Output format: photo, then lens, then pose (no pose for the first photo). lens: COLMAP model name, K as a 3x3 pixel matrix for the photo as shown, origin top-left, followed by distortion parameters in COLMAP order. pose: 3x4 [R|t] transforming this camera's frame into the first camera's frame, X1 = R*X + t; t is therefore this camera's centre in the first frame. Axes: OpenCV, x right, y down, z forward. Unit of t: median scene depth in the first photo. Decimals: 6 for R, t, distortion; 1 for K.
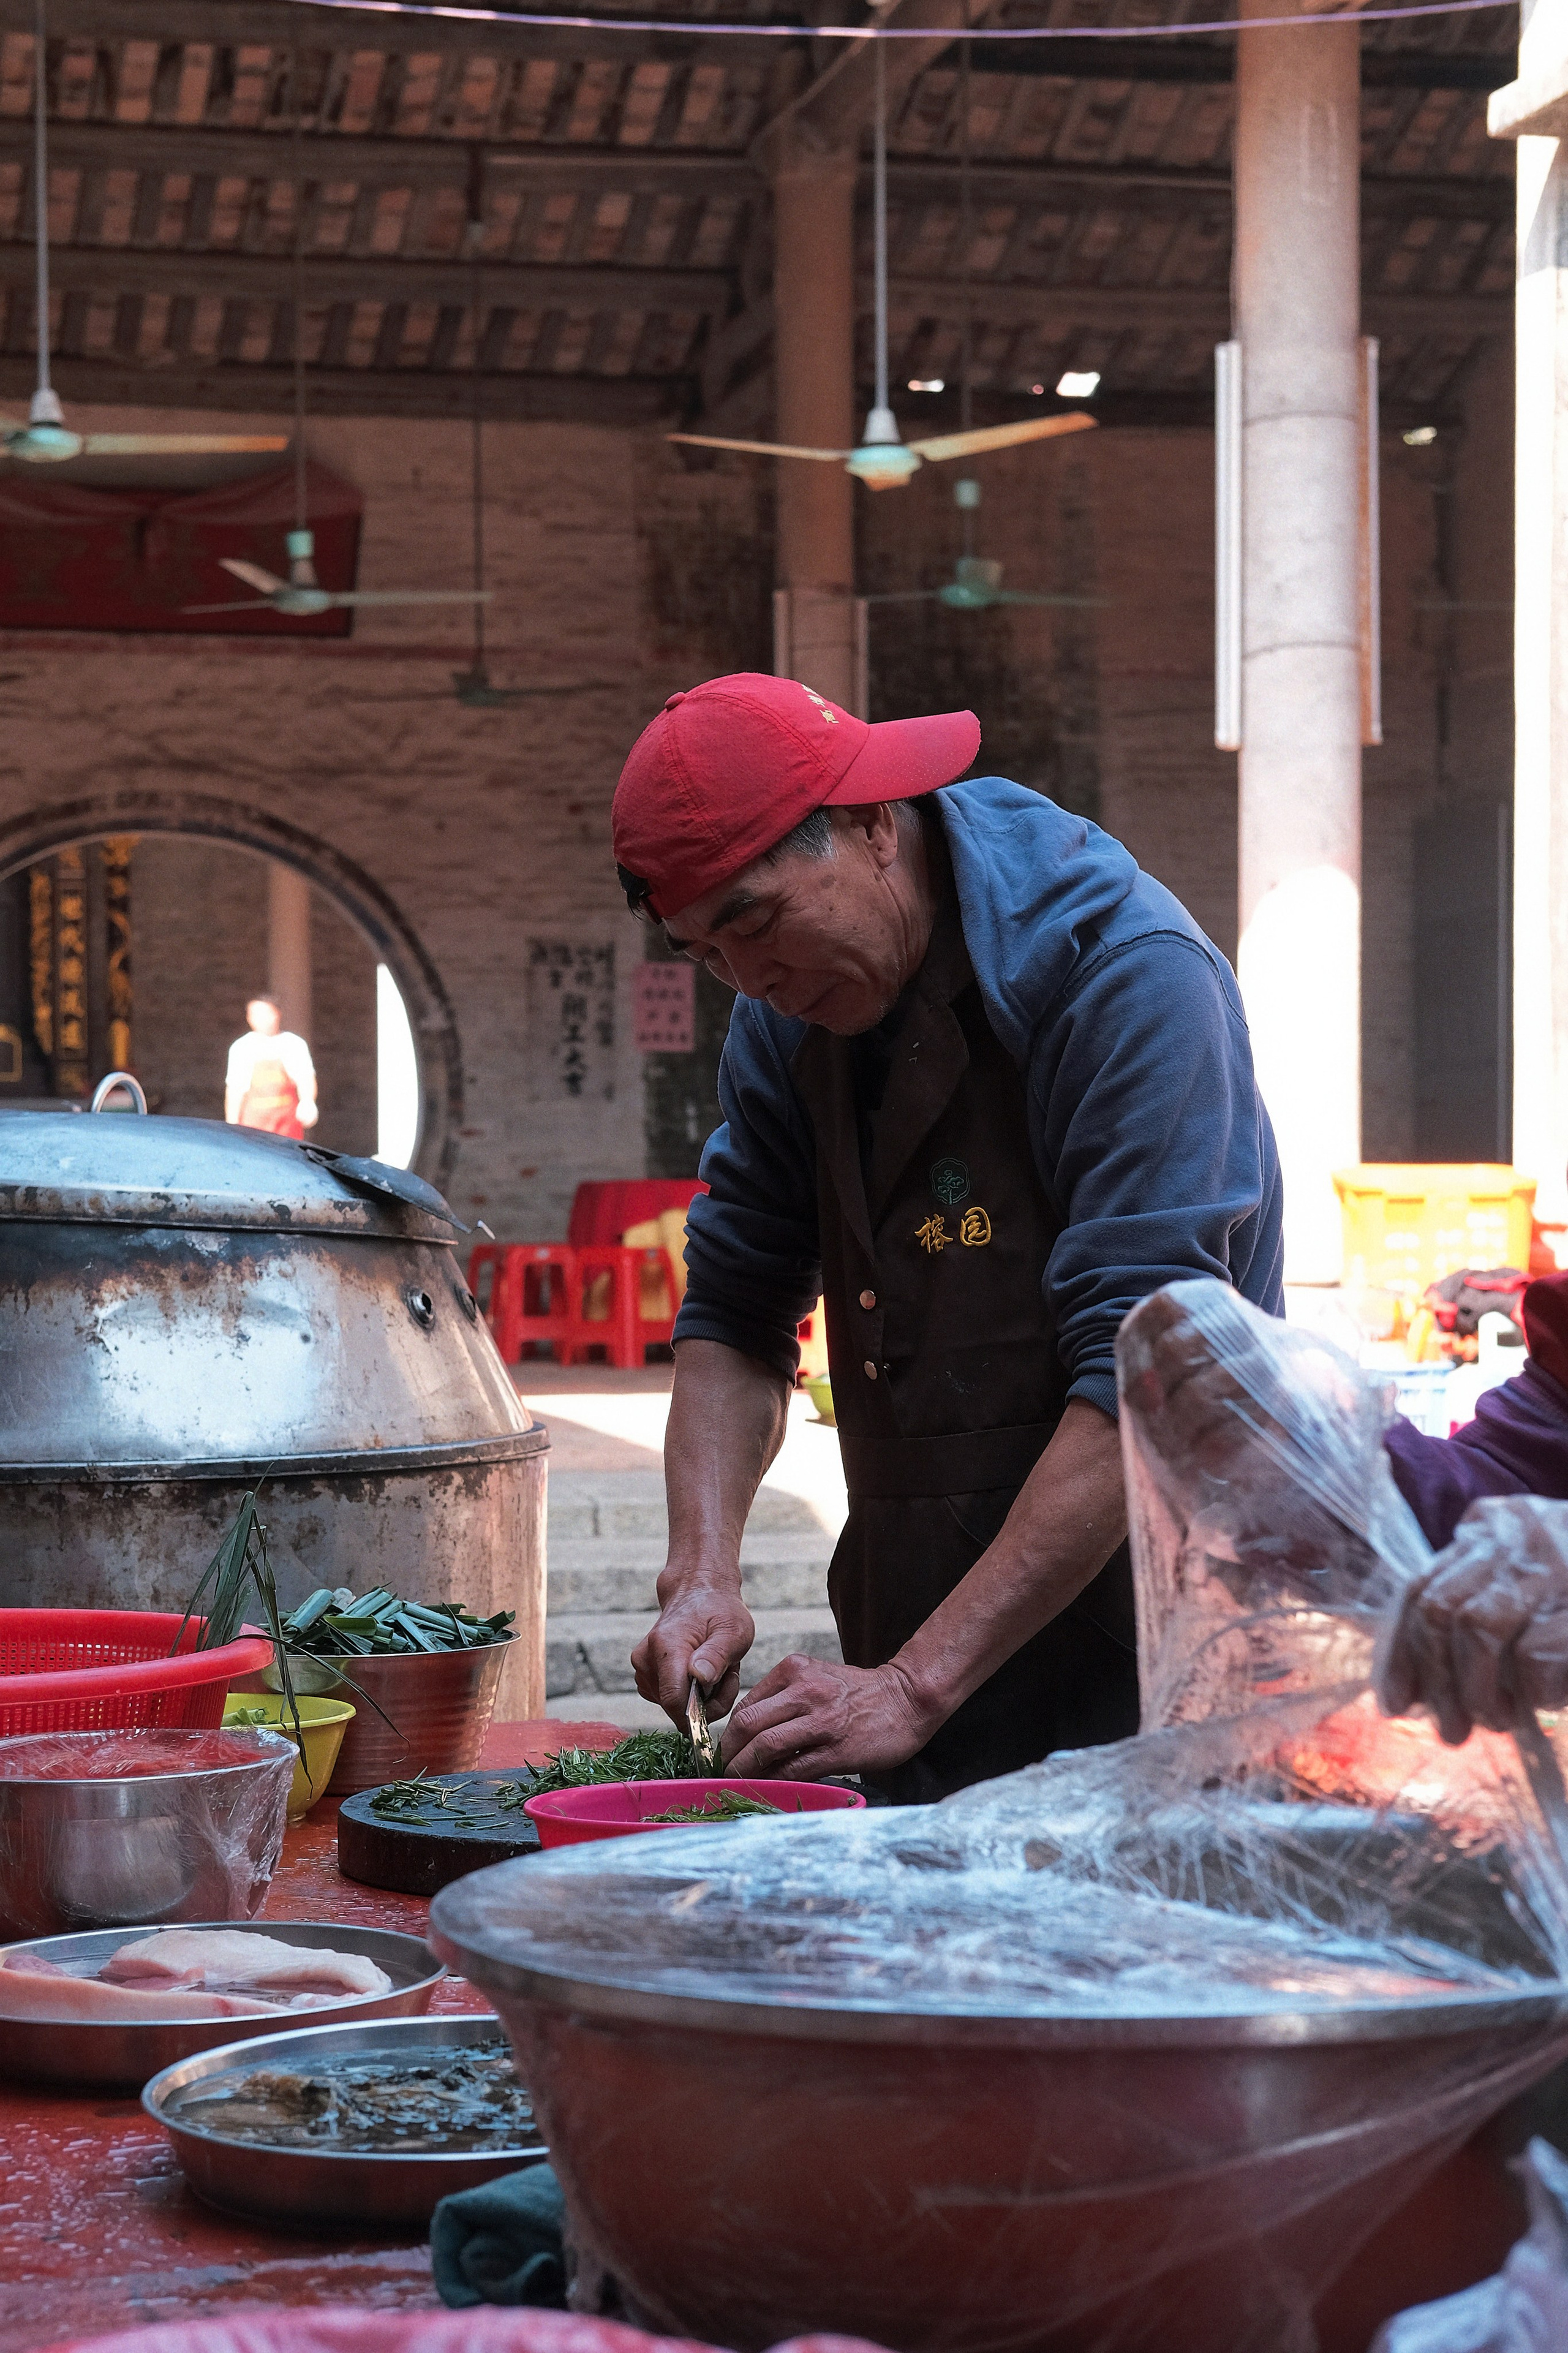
lens RADIAL K [[5367.2, 0, 784.7], [0, 5367.2, 1179.6], [0, 0, 1]] dist [0.054445, 0.000000]
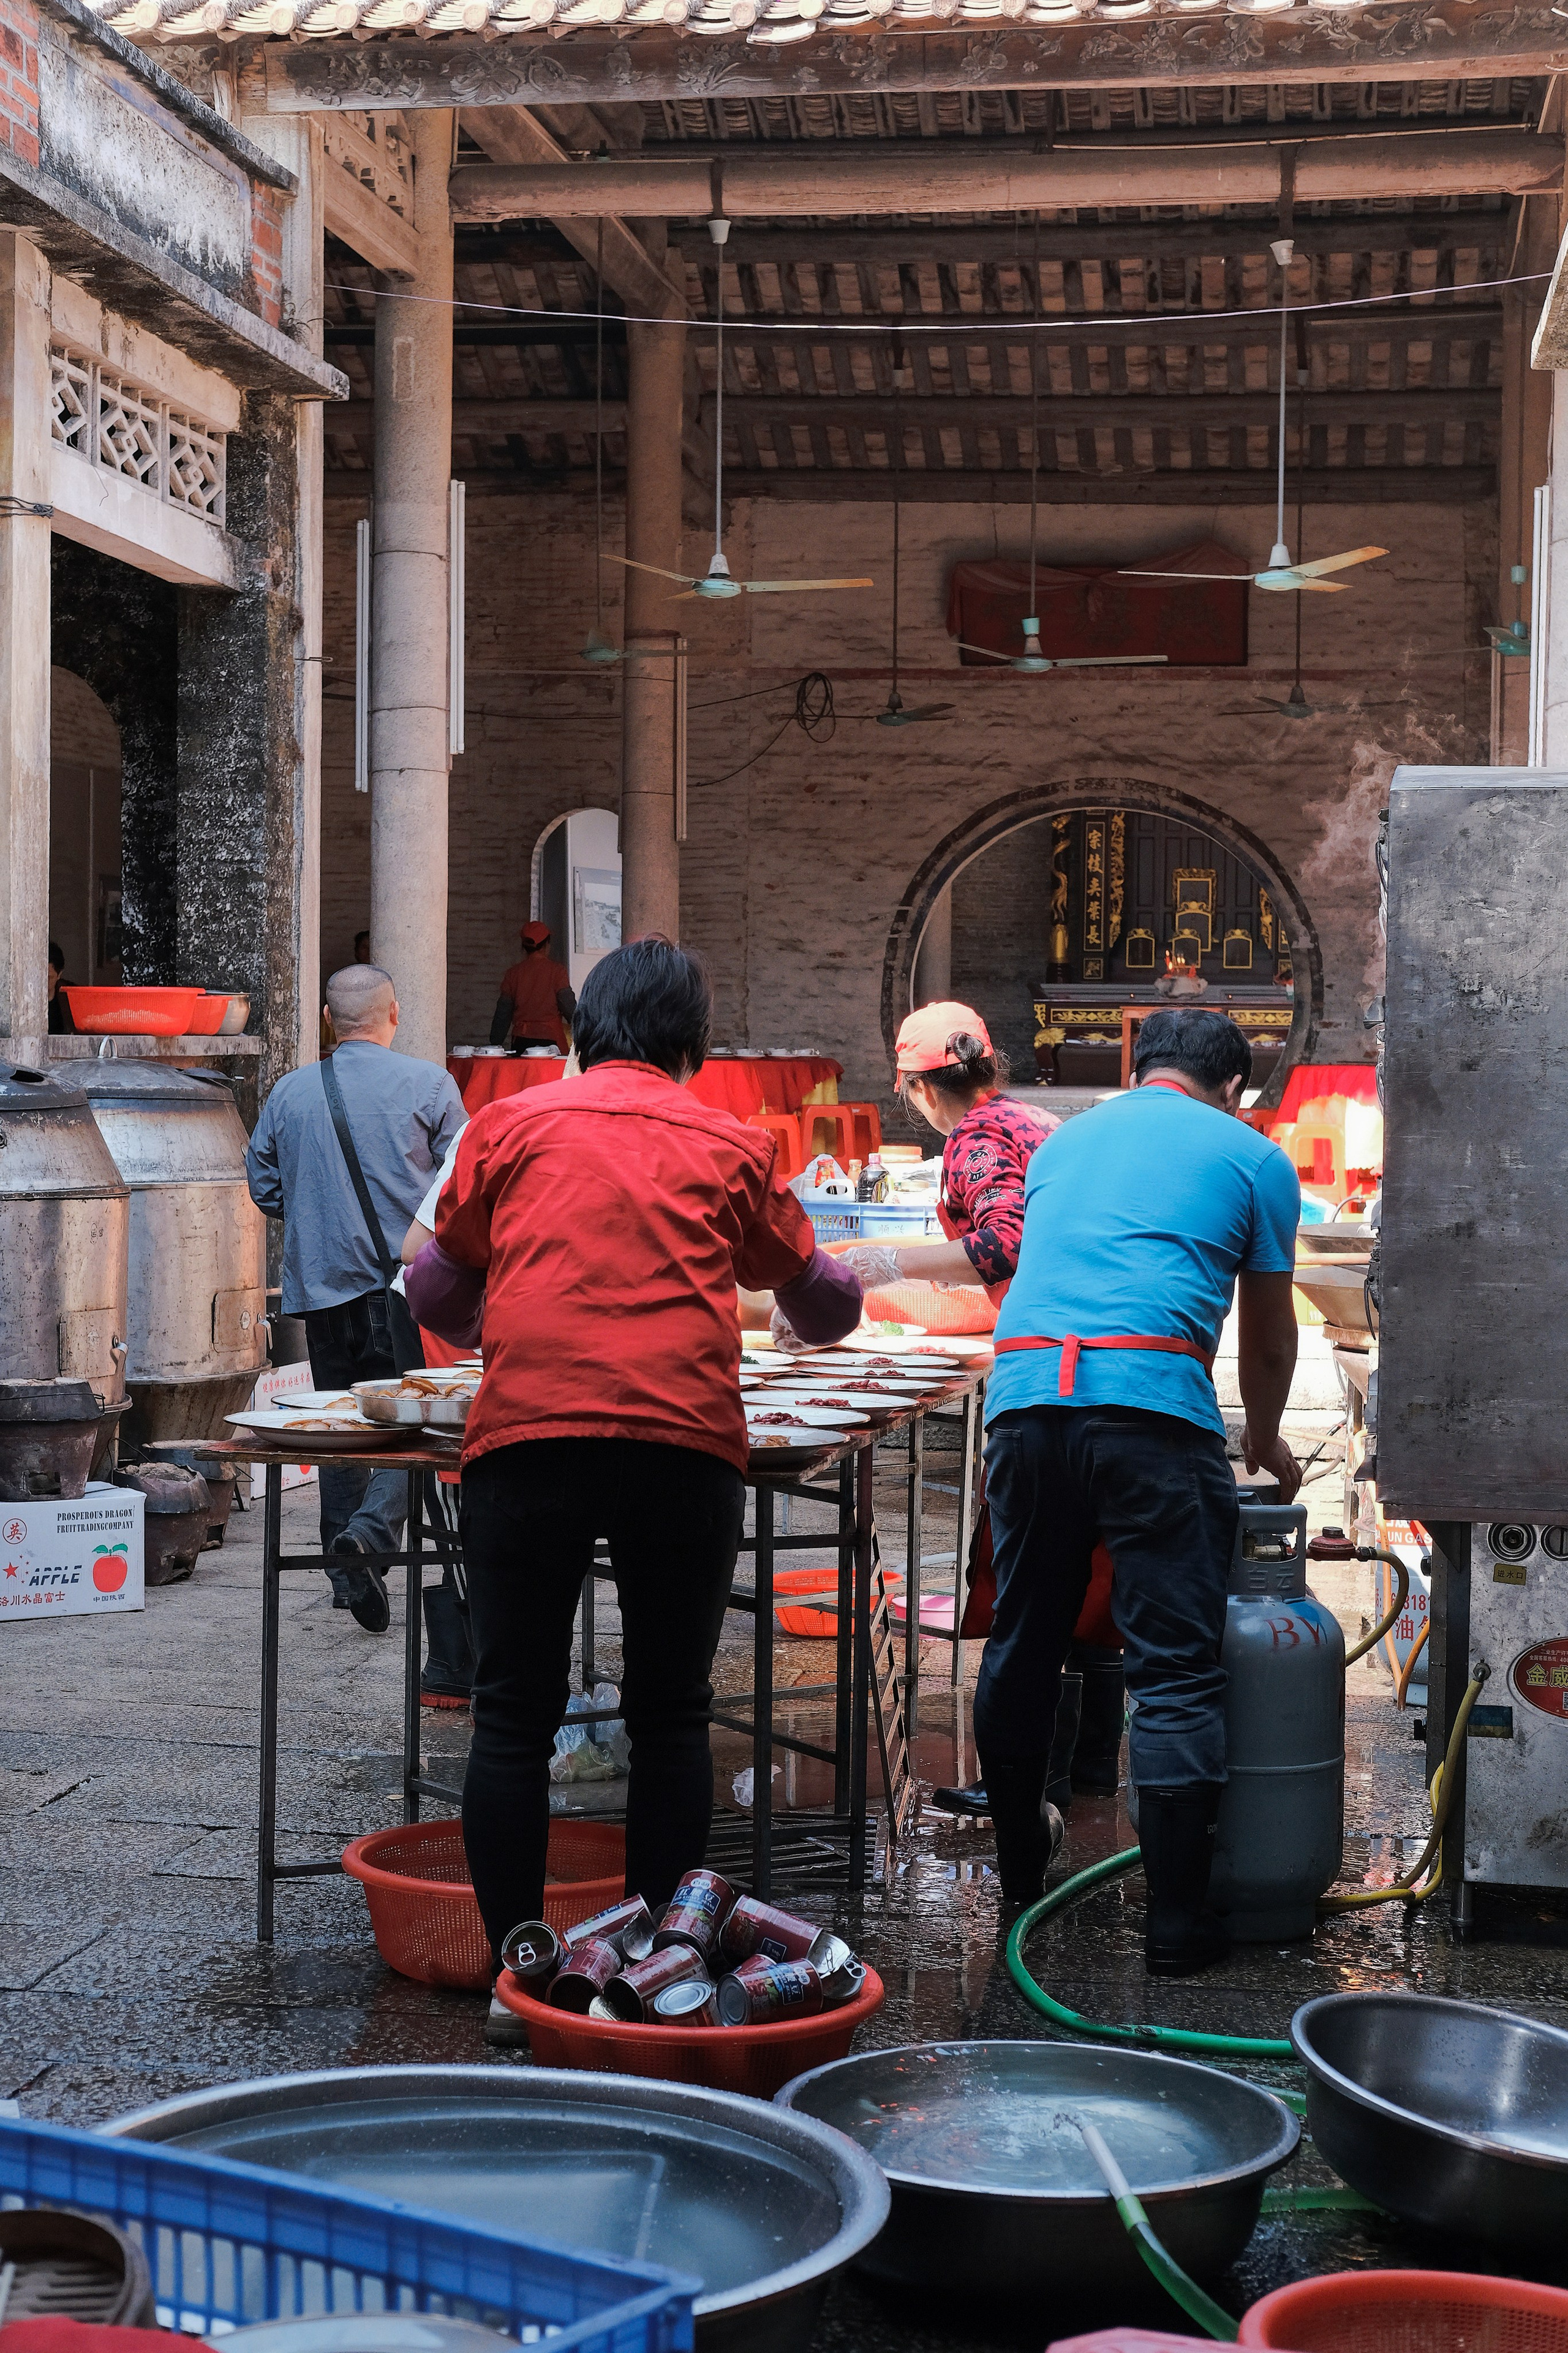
lens RADIAL K [[5367.2, 0, 783.2], [0, 5367.2, 1174.9], [0, 0, 1]] dist [0.054445, 0.000000]
pose [[0.878162, 0.037690, -0.476876, 0.484980], [-0.021056, 0.998971, 0.040181, -0.023019], [0.477900, -0.025245, 0.878052, -0.280425]]
